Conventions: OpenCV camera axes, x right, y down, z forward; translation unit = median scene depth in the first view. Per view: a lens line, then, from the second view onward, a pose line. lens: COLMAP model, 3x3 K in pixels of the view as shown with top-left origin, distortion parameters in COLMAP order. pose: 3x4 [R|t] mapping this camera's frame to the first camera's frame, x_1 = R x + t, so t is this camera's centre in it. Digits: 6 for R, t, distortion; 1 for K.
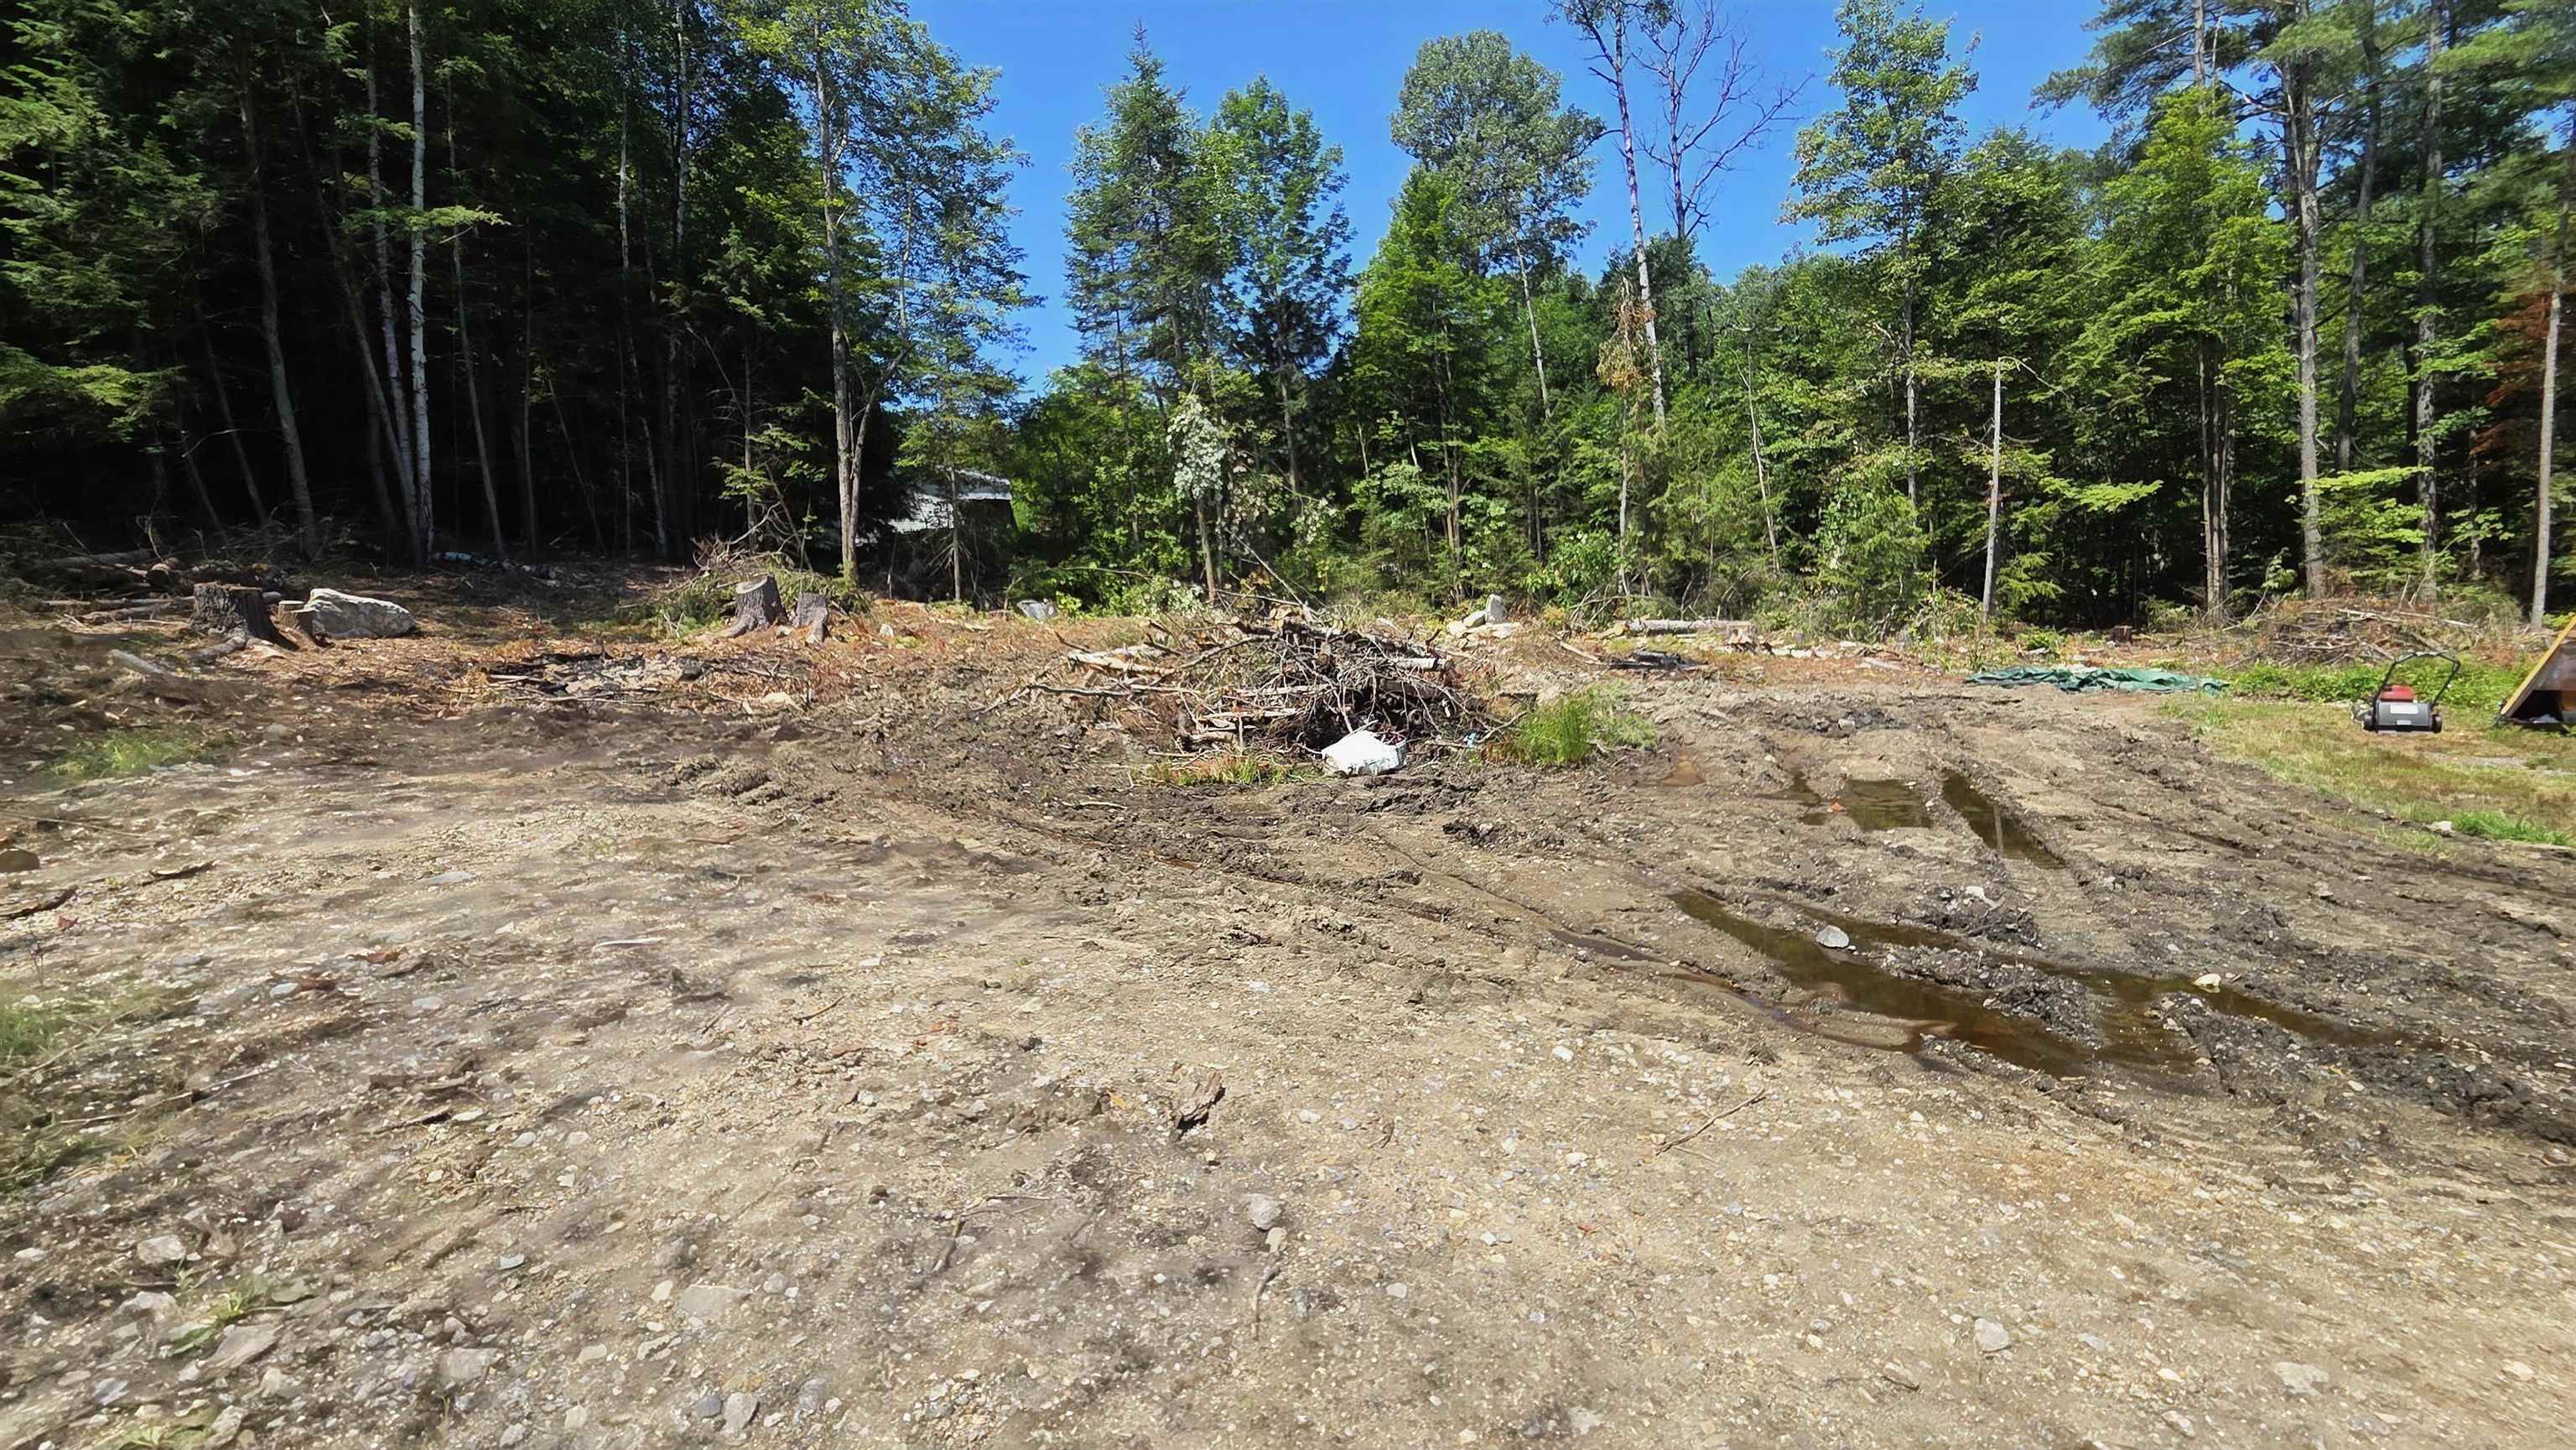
lens RADIAL K [[1021.7, 0, 1248.9], [0, 1021.7, 710.9], [0, 0, 1]] dist [0.001604, 0.000140]
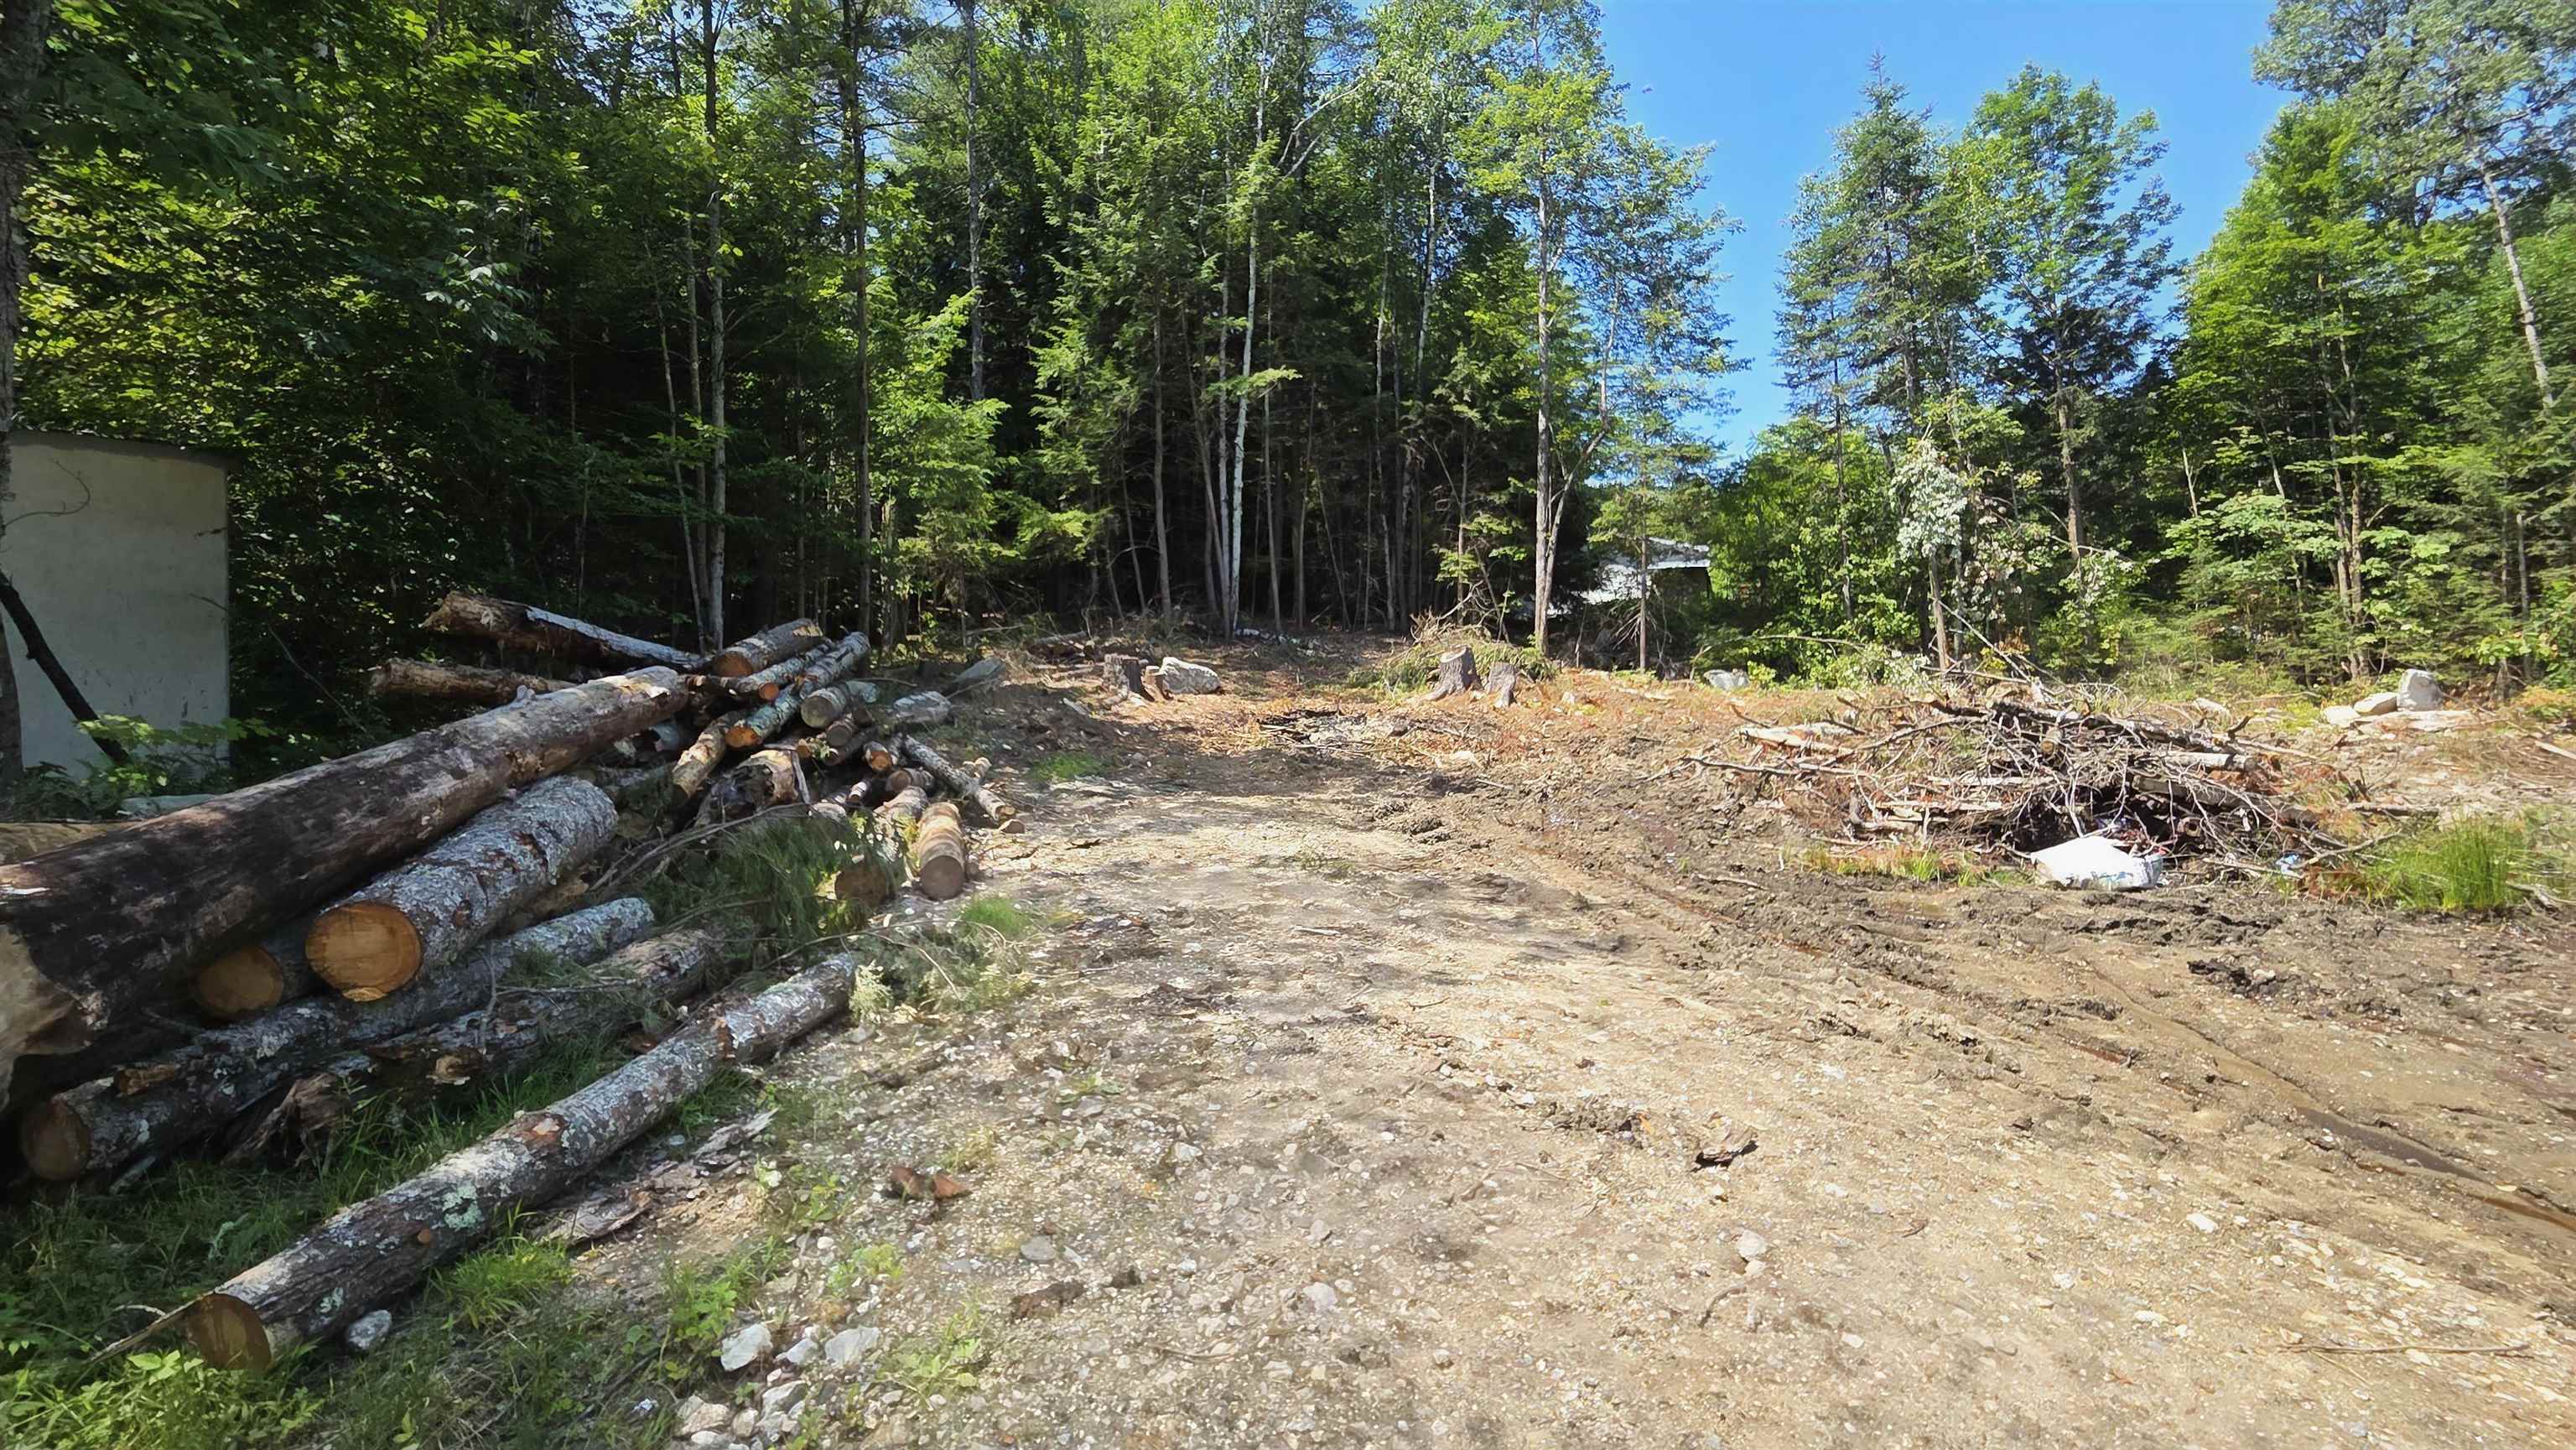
lens RADIAL K [[1026.3, 0, 1285.5], [0, 1026.3, 709.9], [0, 0, 1]] dist [-0.001661, -0.000124]
pose [[0.811940, 0.032491, -0.582836, 0.023123], [-0.071215, 0.996505, -0.043658, 0.000265], [0.579380, 0.076954, 0.811416, -0.022199]]
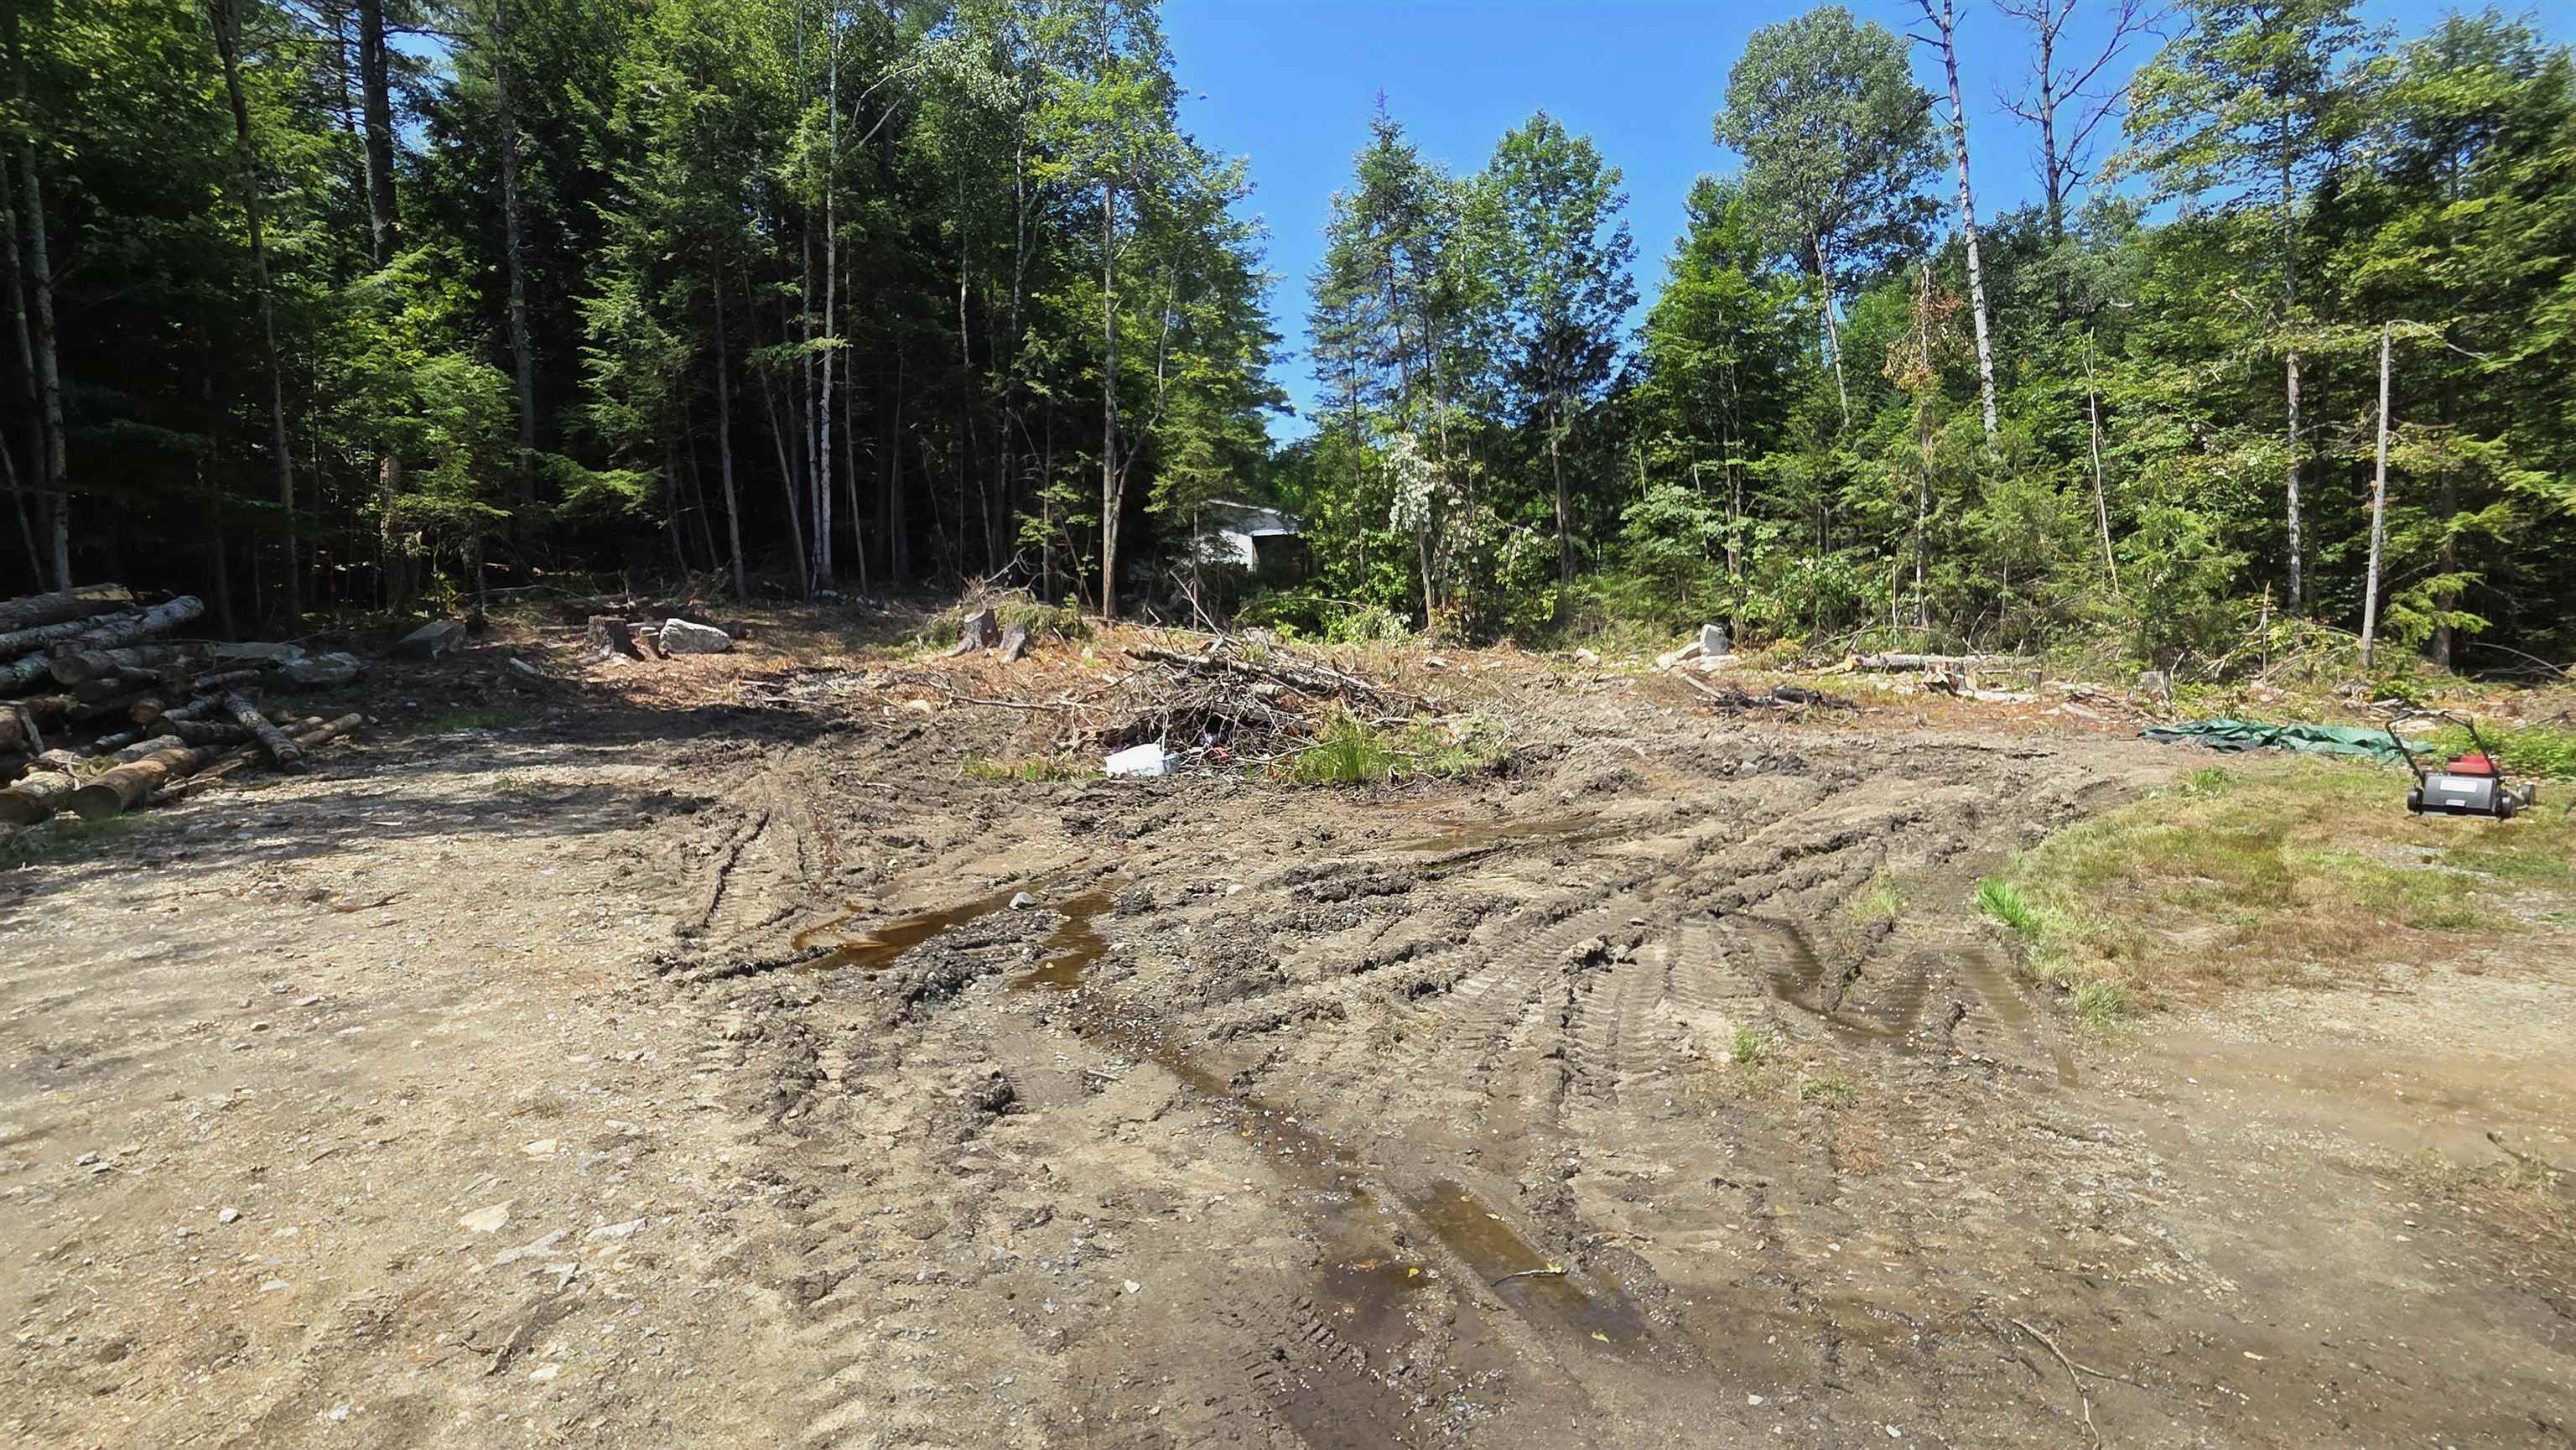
lens RADIAL K [[1026.3, 0, 1285.5], [0, 1026.3, 709.9], [0, 0, 1]] dist [-0.001661, -0.000124]
pose [[0.927340, 0.035096, -0.372570, 0.273571], [-0.044883, 0.998837, -0.017625, -0.002353], [0.371518, 0.033066, 0.927837, -0.015151]]
